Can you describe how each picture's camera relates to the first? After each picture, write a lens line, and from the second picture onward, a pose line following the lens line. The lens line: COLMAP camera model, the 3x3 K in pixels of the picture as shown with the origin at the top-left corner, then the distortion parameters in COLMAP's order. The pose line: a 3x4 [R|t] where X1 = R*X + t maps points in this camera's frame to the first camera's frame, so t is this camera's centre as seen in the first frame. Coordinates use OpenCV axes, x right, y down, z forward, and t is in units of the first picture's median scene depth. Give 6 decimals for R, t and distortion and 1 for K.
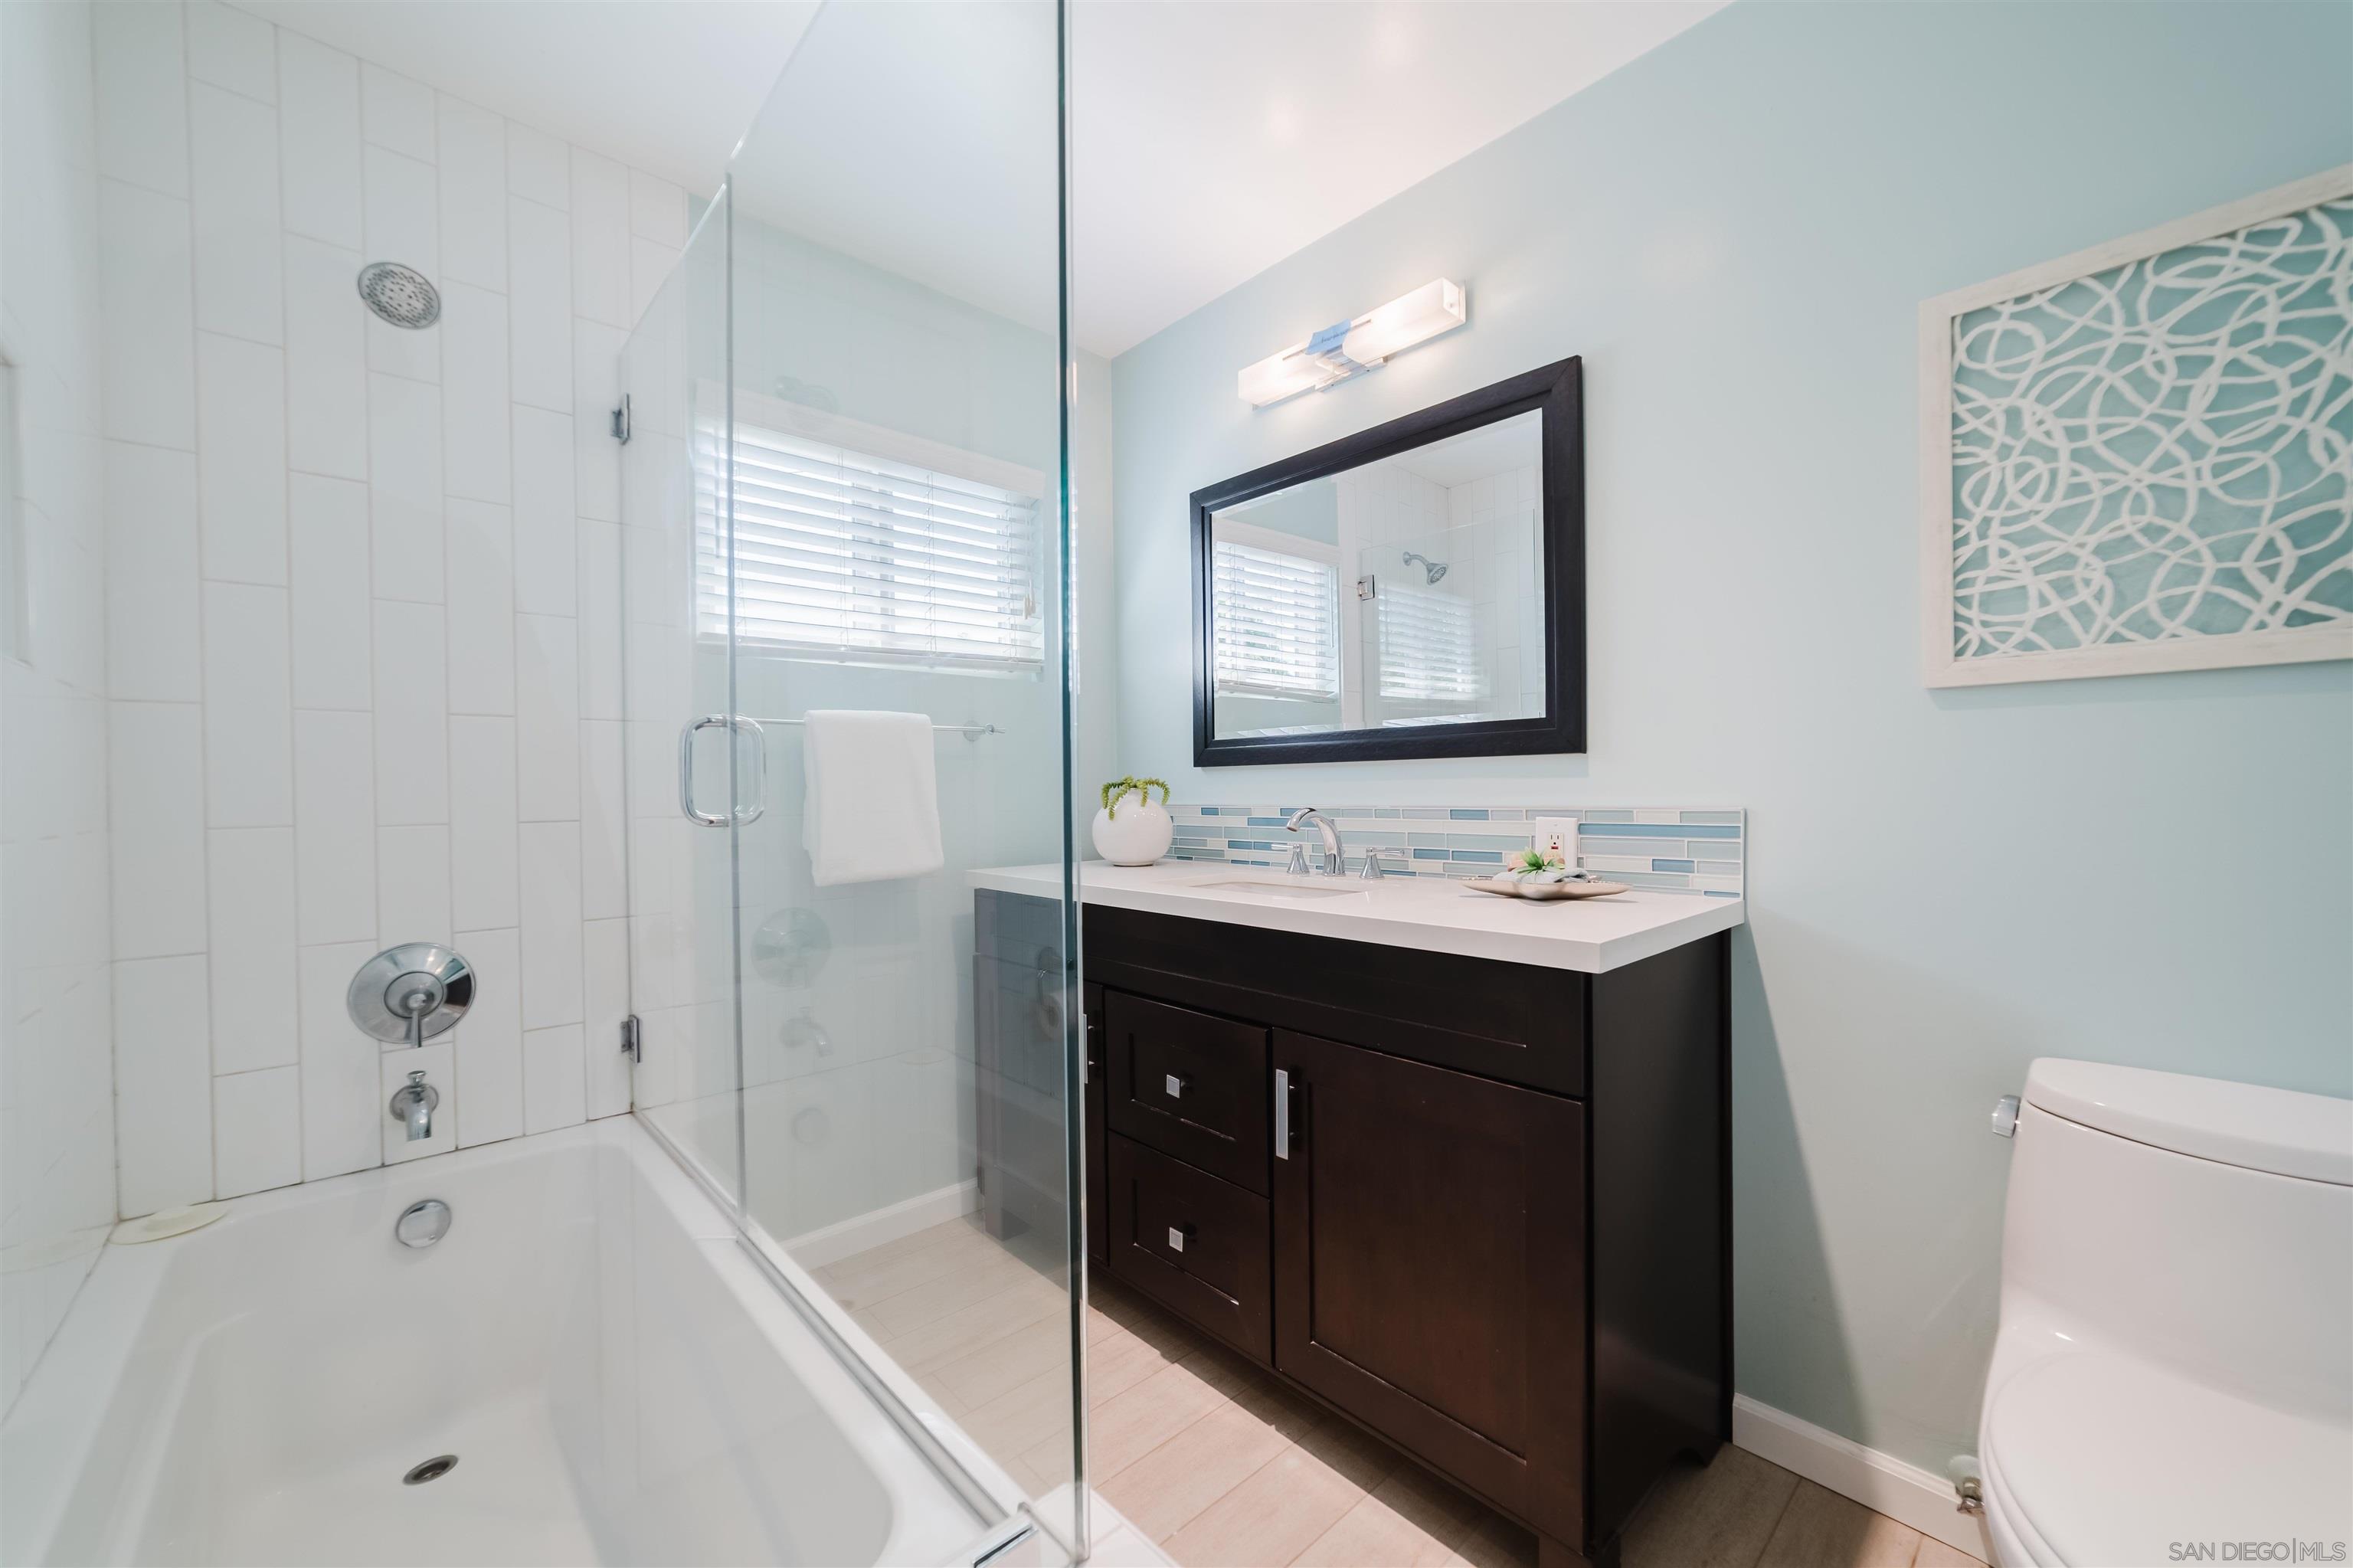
lens RADIAL K [[905.8, 0, 1155.3], [0, 905.8, 791.7], [0, 0, 1]] dist [-0.018871, 0.007281]
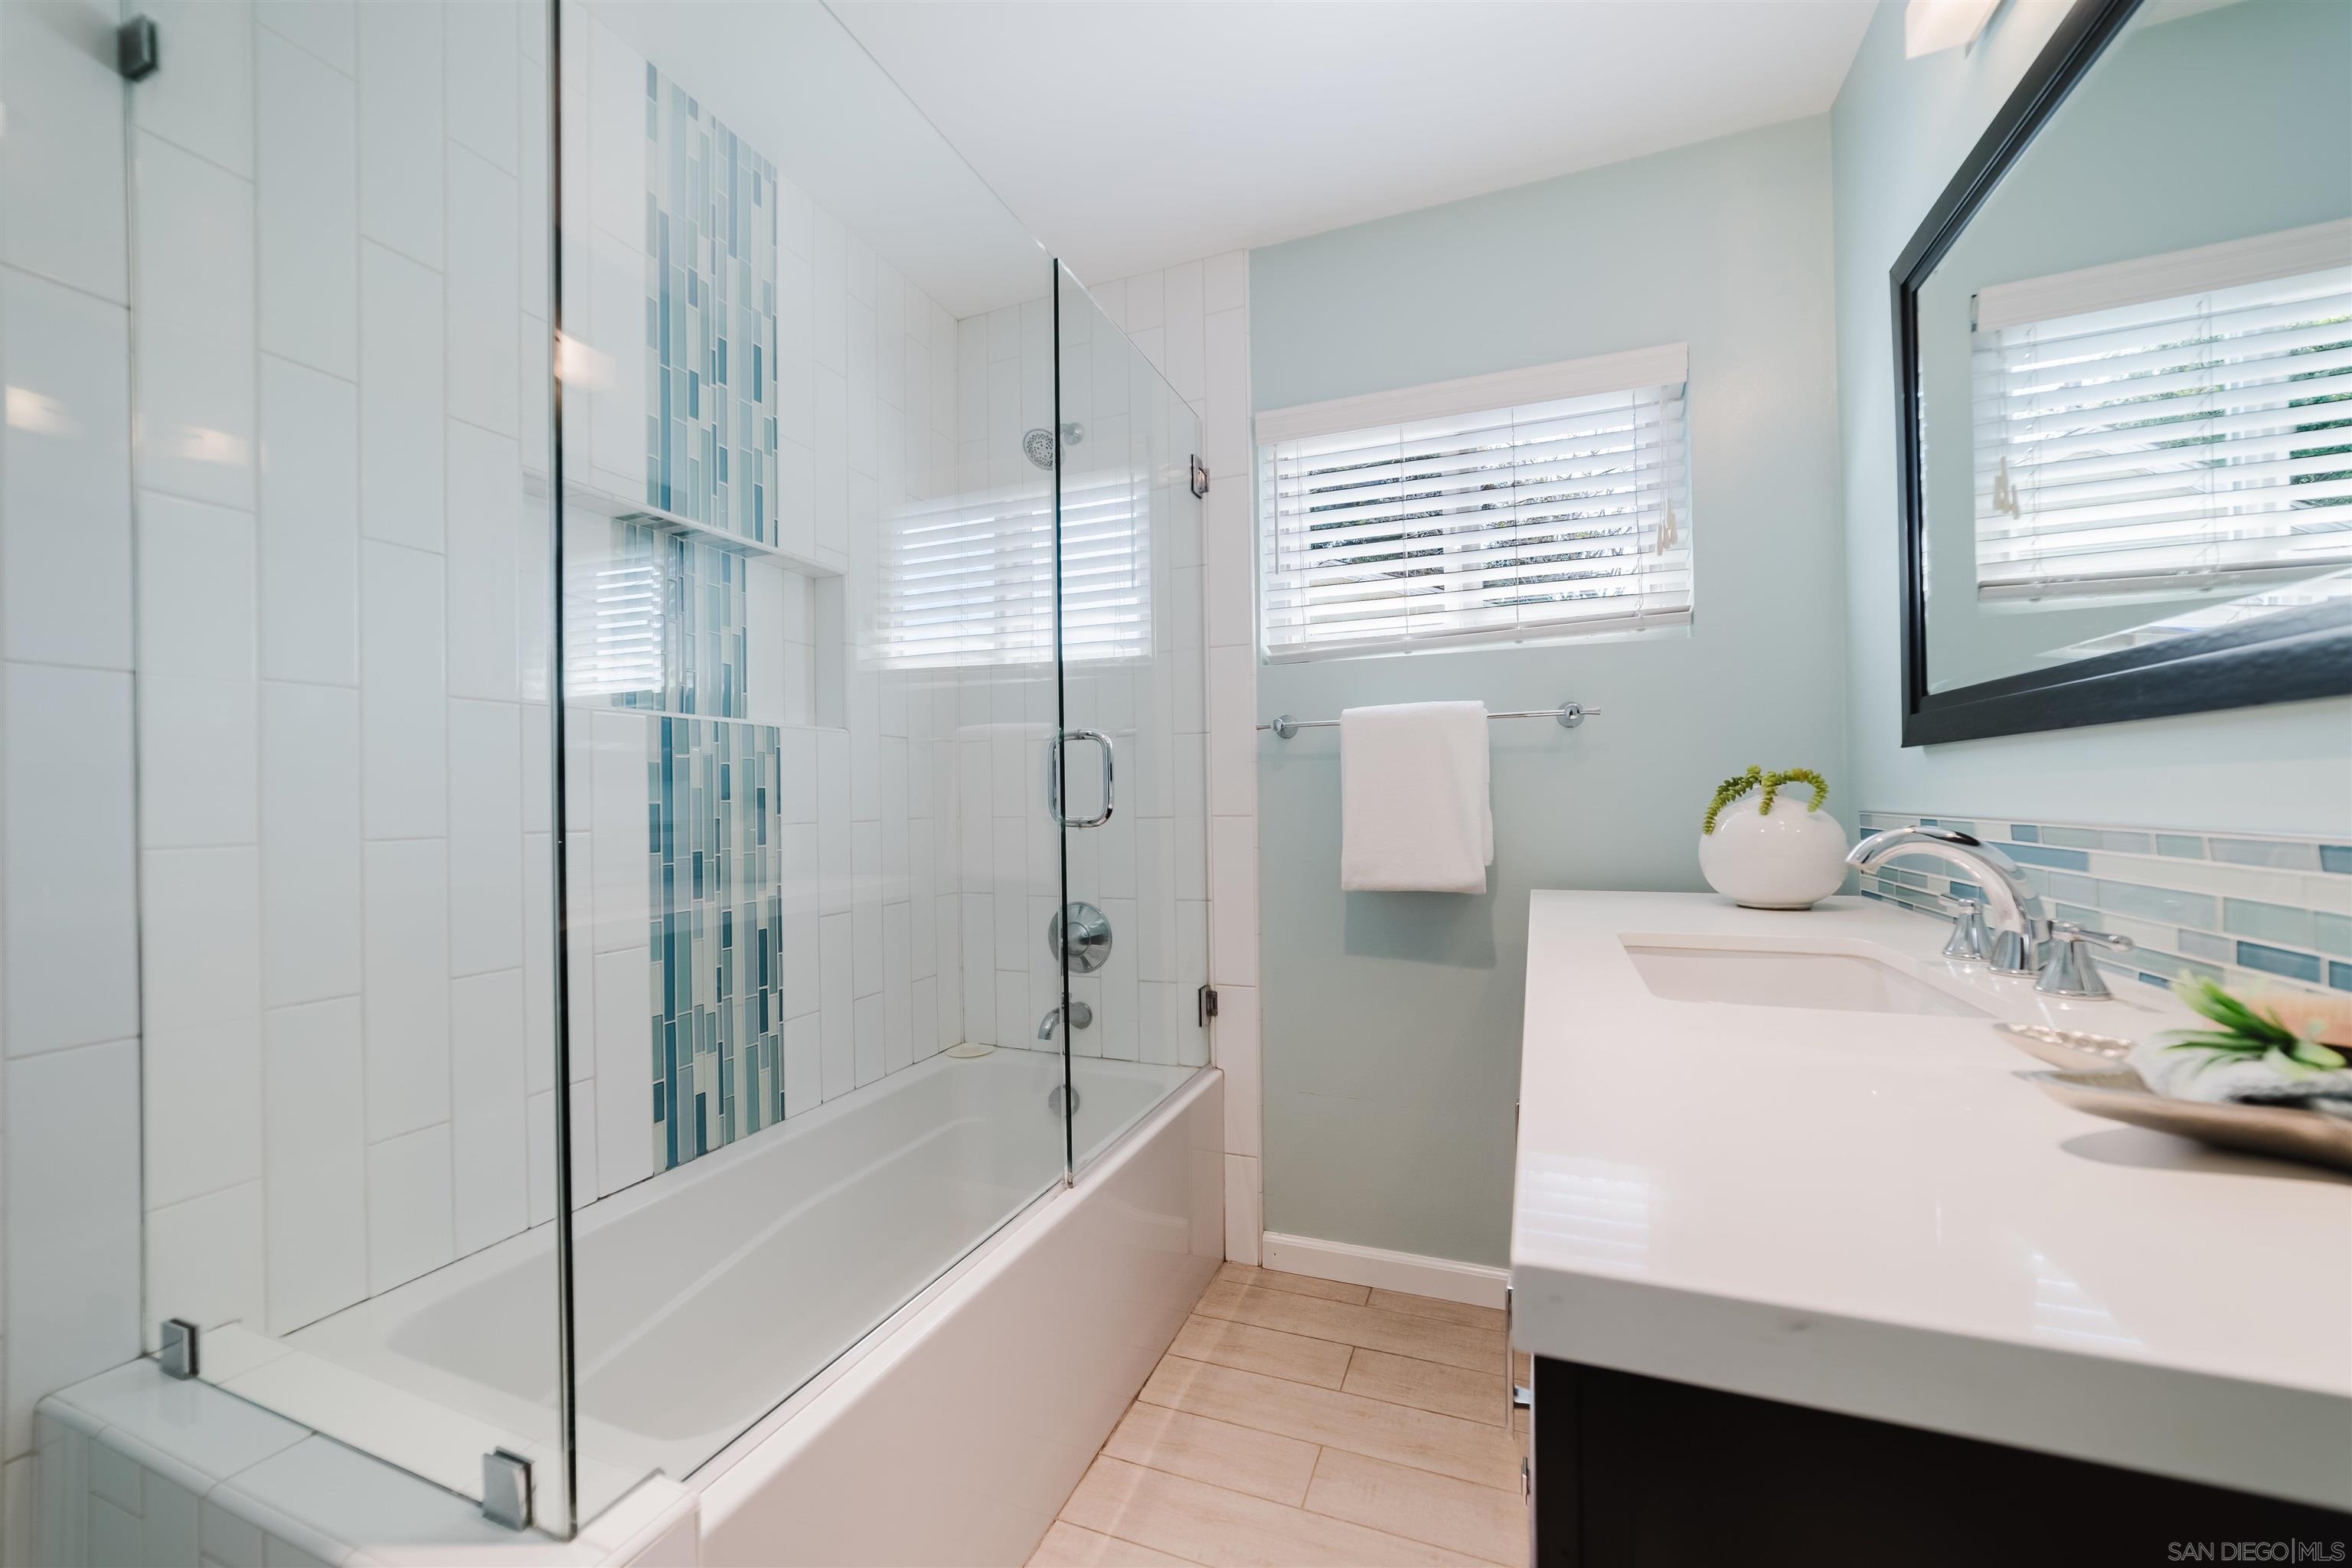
lens RADIAL K [[905.4, 0, 1167.8], [0, 905.4, 789.0], [0, 0, 1]] dist [-0.018871, 0.007281]
pose [[0.450044, -0.002274, -0.893003, 0.364878], [0.010282, 0.999944, 0.002635, -0.007521], [0.892947, -0.010368, 0.450042, 0.347804]]
